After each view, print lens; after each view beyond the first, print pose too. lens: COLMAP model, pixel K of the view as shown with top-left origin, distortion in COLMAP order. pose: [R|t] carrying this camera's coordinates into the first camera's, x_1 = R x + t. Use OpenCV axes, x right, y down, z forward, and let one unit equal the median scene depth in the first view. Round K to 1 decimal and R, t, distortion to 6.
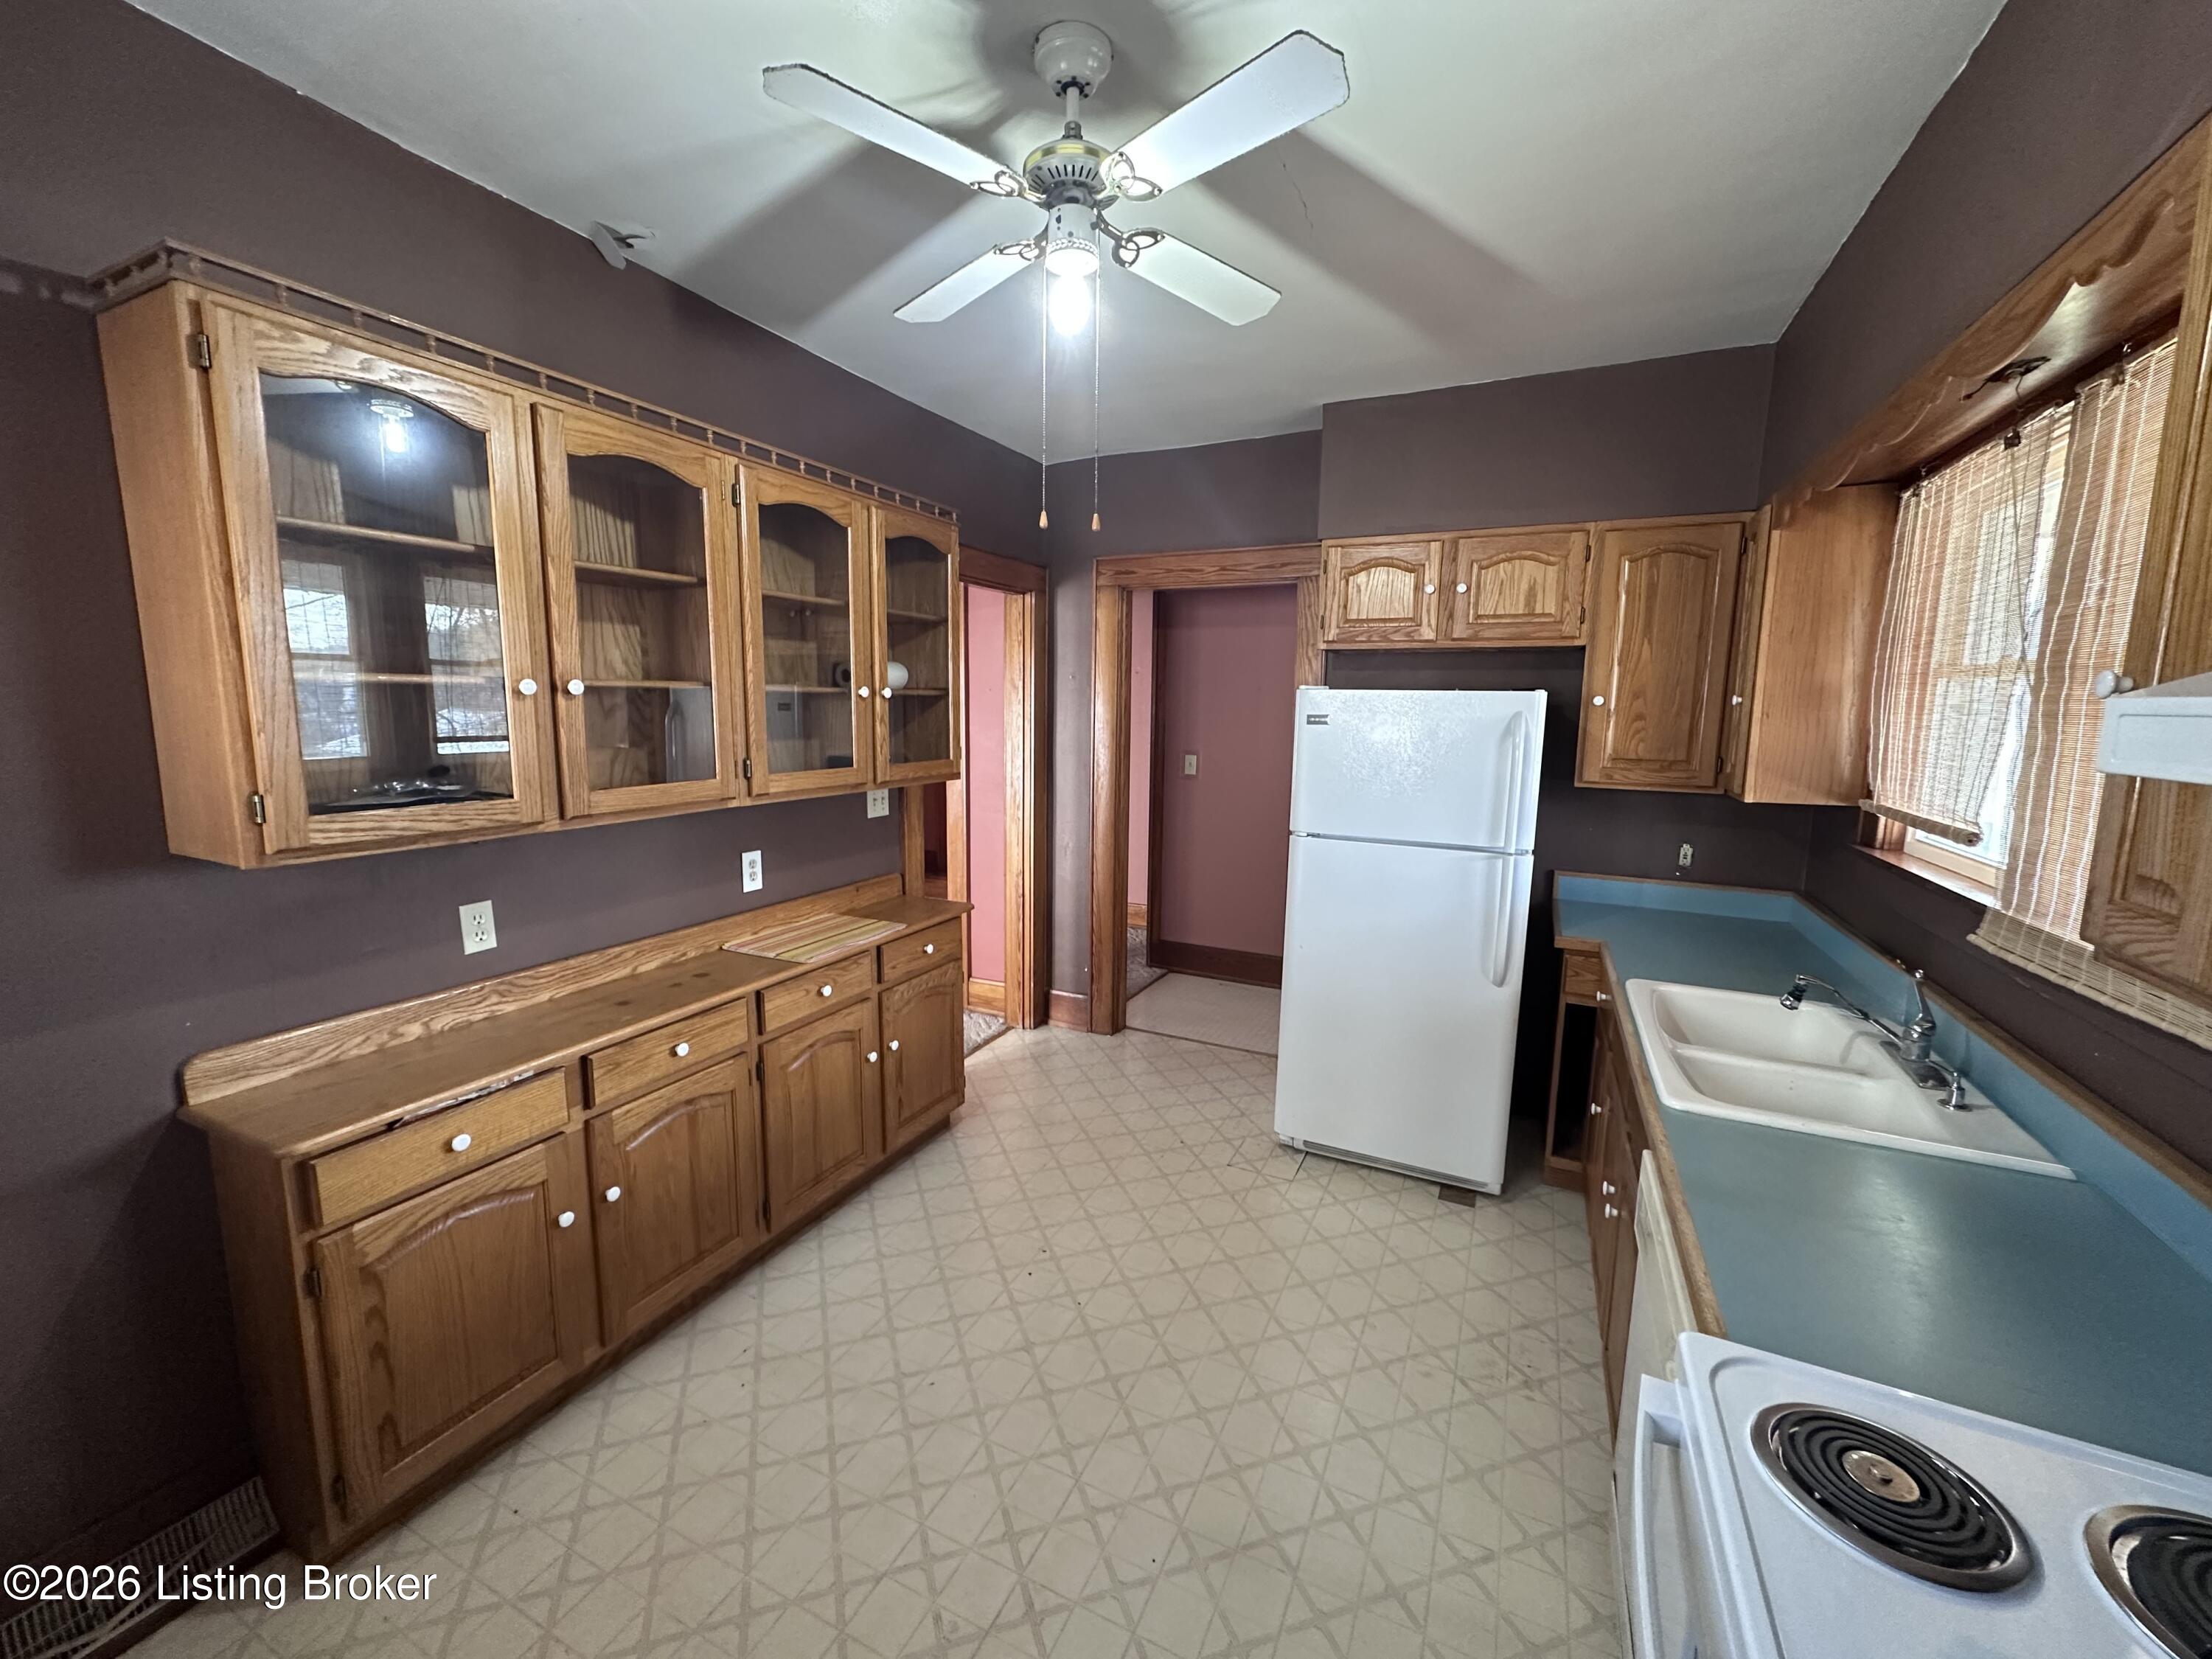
lens RADIAL K [[877.0, 0, 1102.0], [0, 877.0, 825.8], [0, 0, 1]] dist [-0.003530, 0.000632]
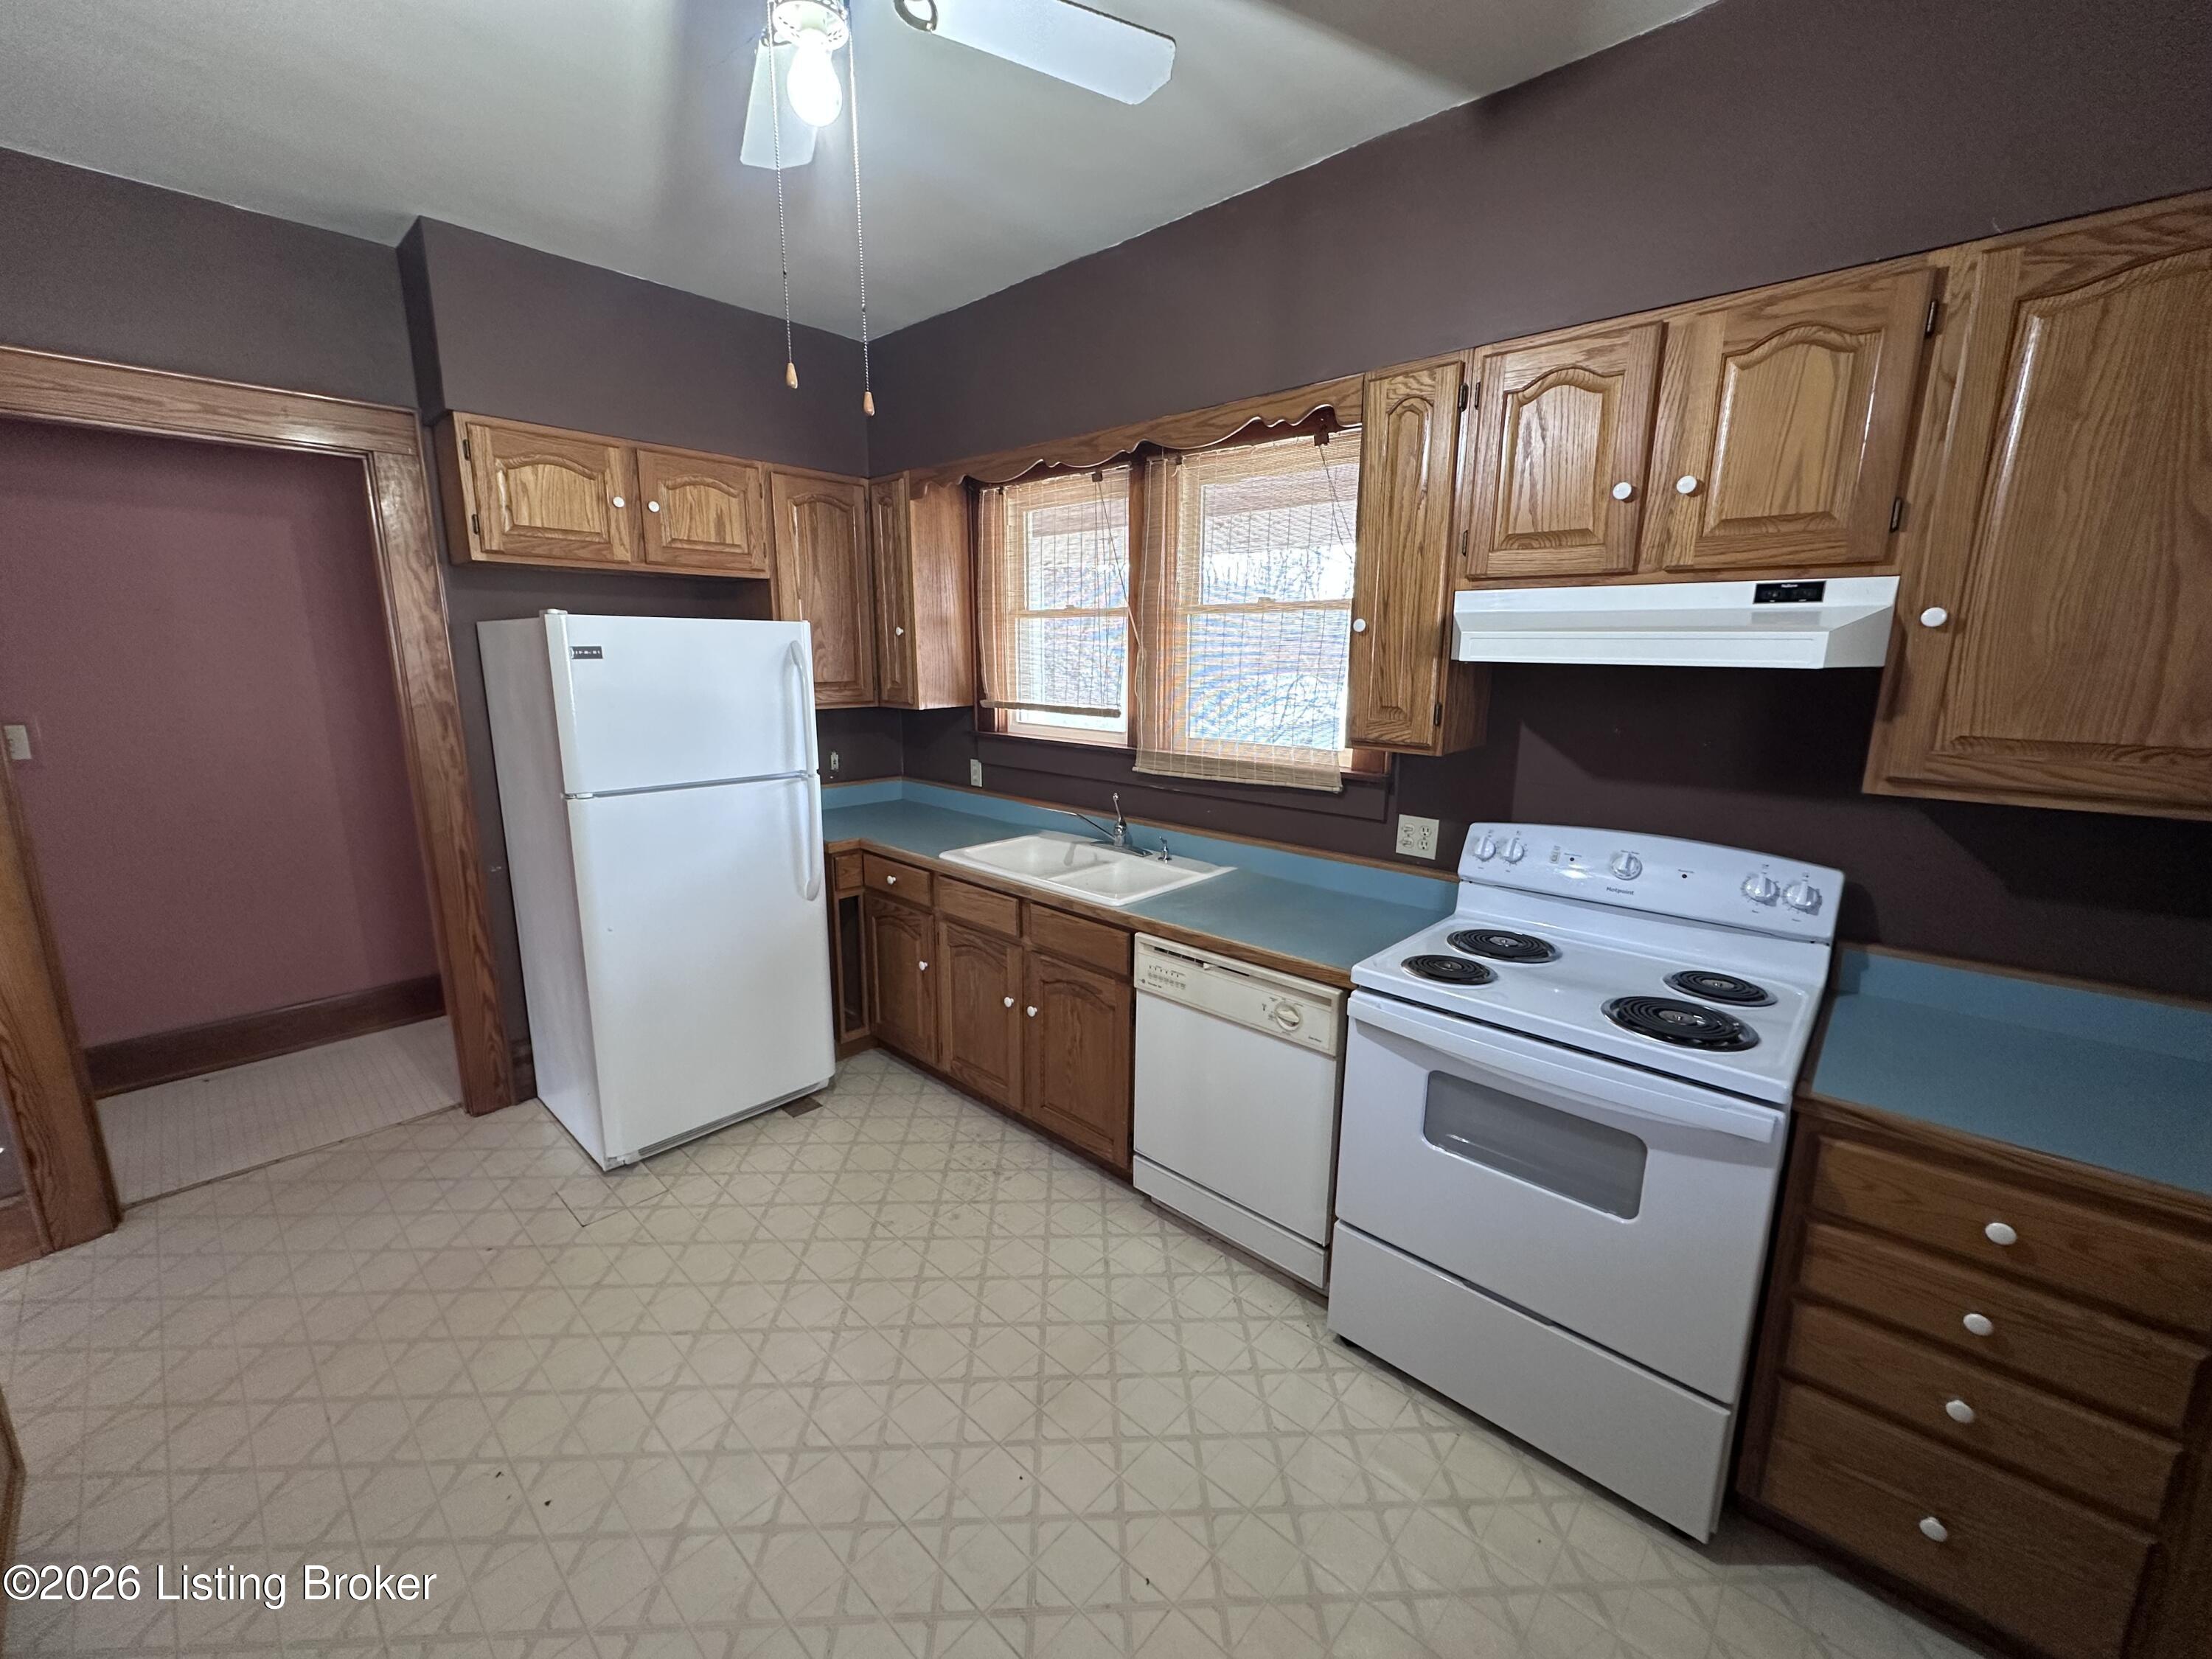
lens RADIAL K [[877.0, 0, 1105.8], [0, 877.0, 826.8], [0, 0, 1]] dist [-0.003530, 0.000632]
pose [[0.285980, -0.203091, 0.936467, -0.412303], [0.129633, 0.976498, 0.172185, -0.041045], [-0.949427, 0.072156, 0.305586, 0.306921]]
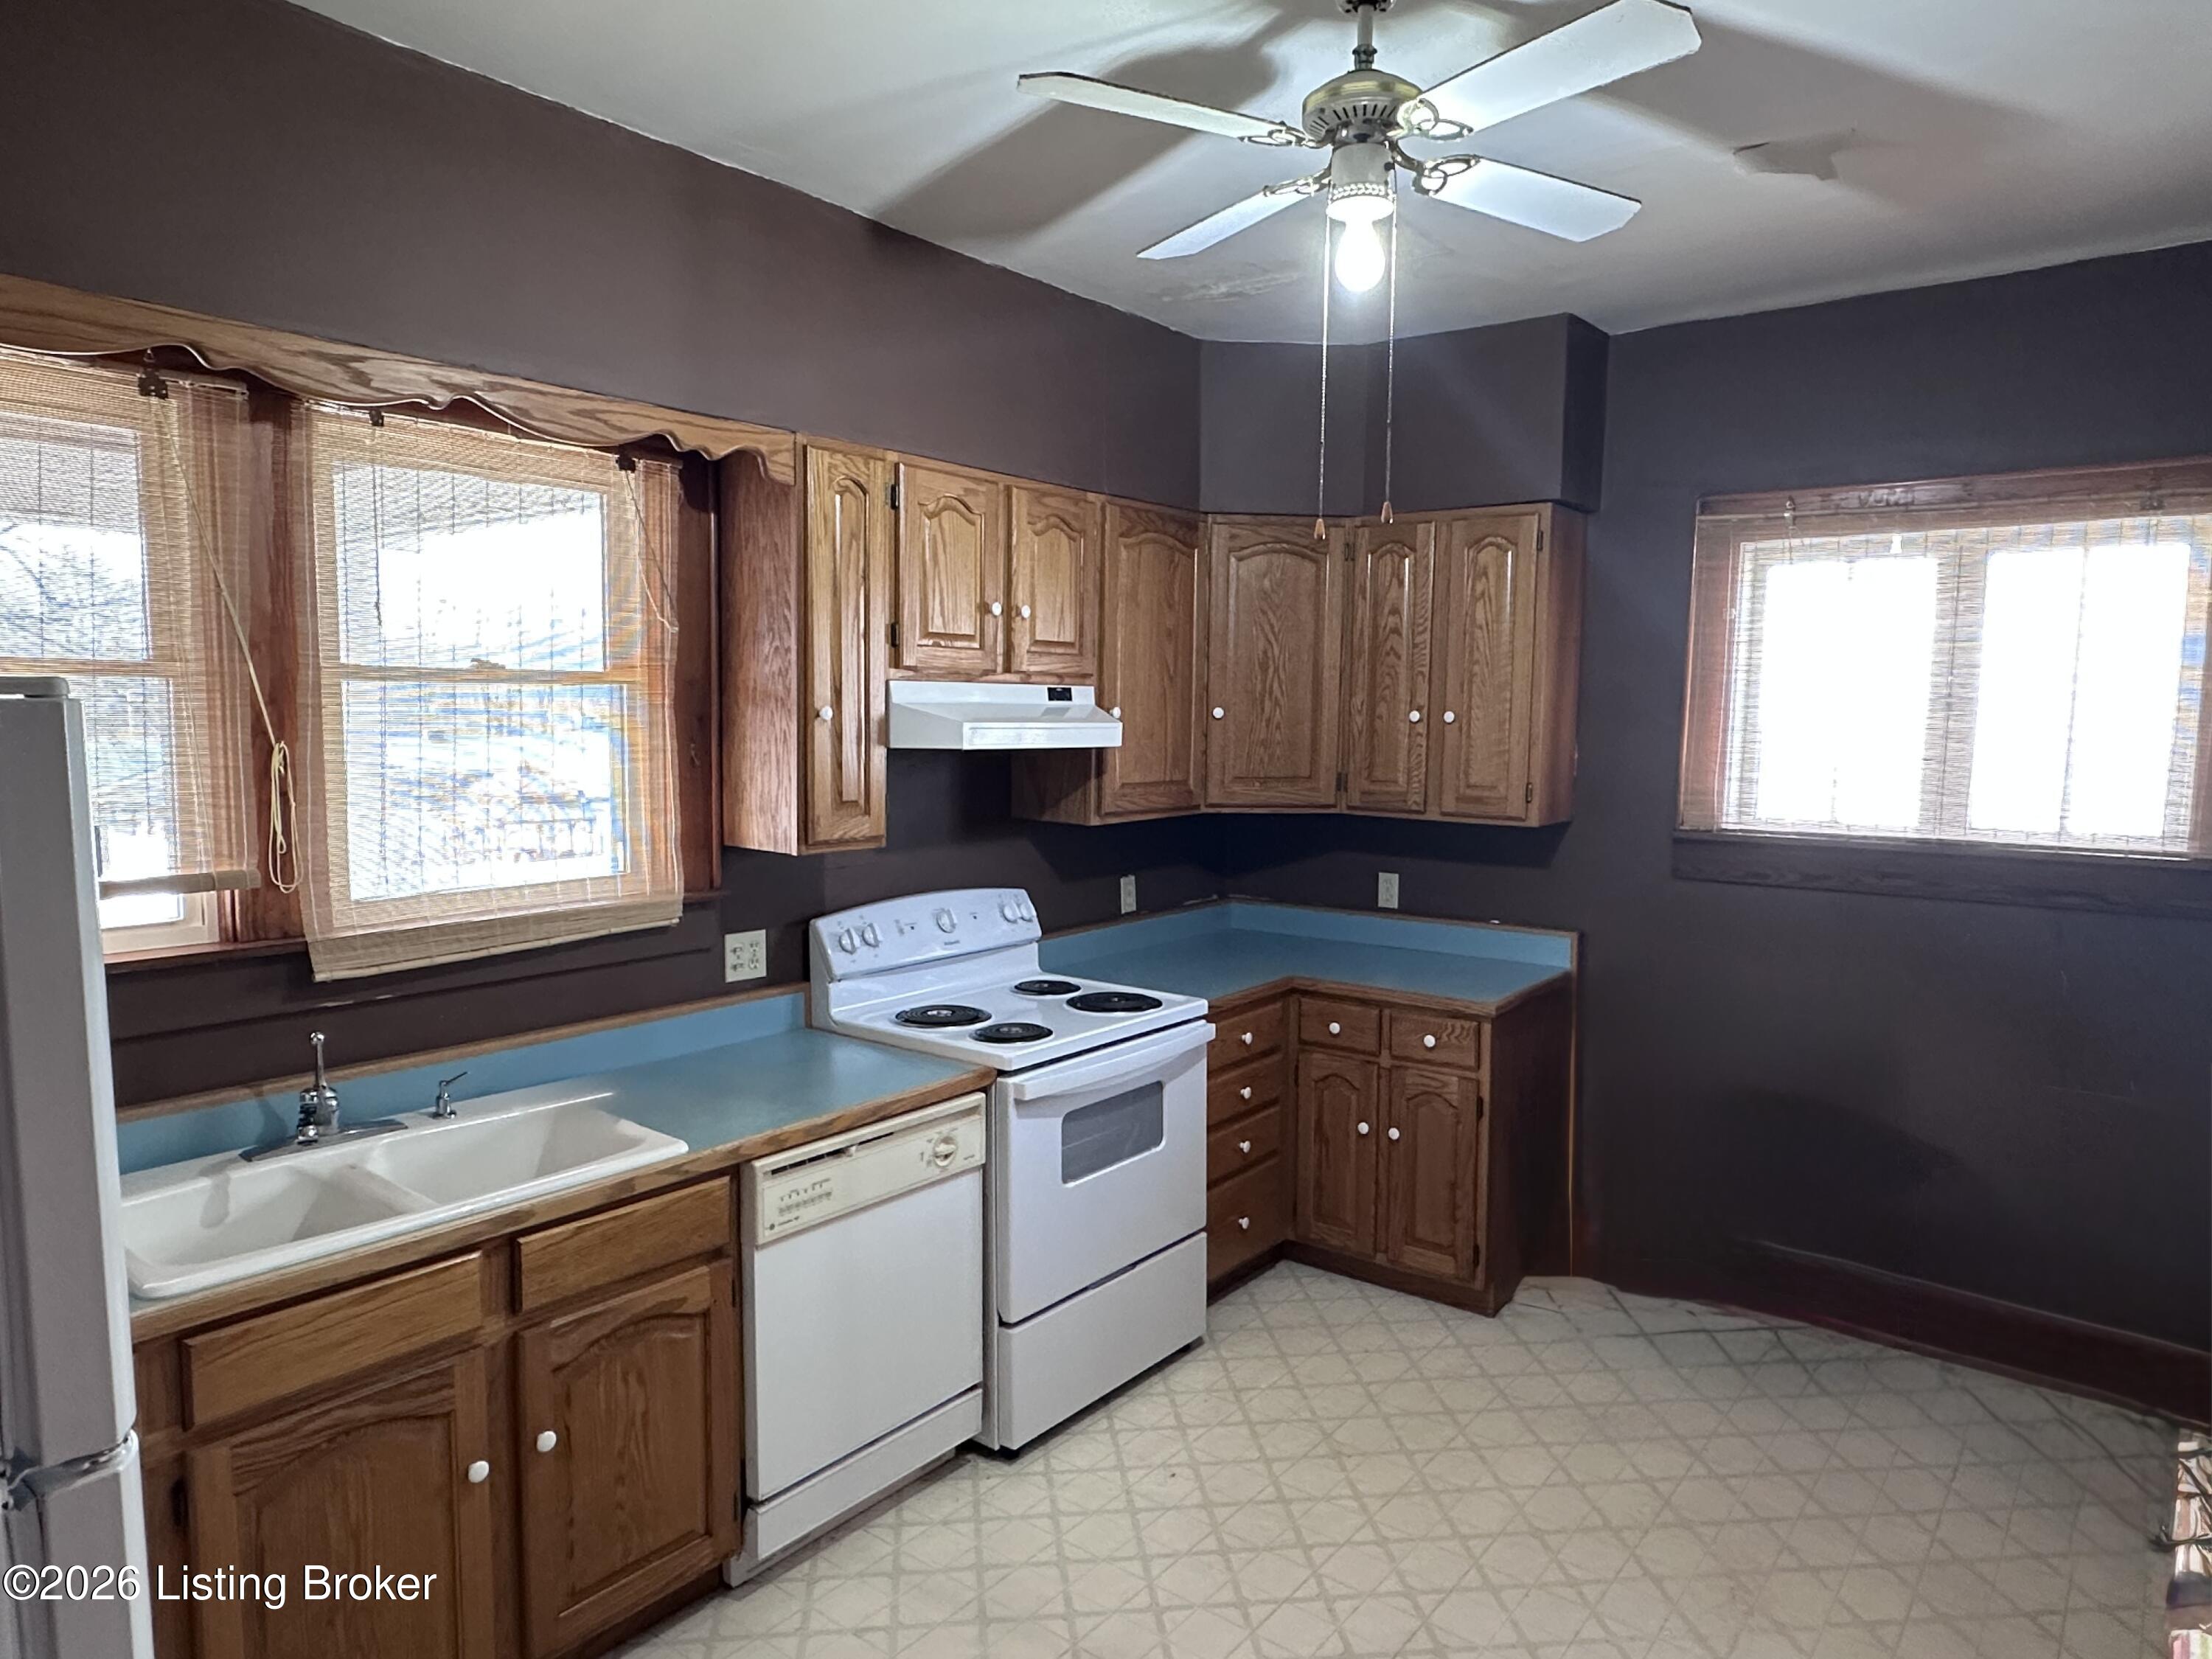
lens RADIAL K [[1426.0, 0, 1099.8], [0, 1426.0, 837.8], [0, 0, 1]] dist [-0.000381, -0.004277]
pose [[-0.978024, -0.043294, 0.203947, -0.046380], [0.004966, 0.973087, 0.230383, -0.202976], [-0.208432, 0.226333, -0.951488, 1.290995]]
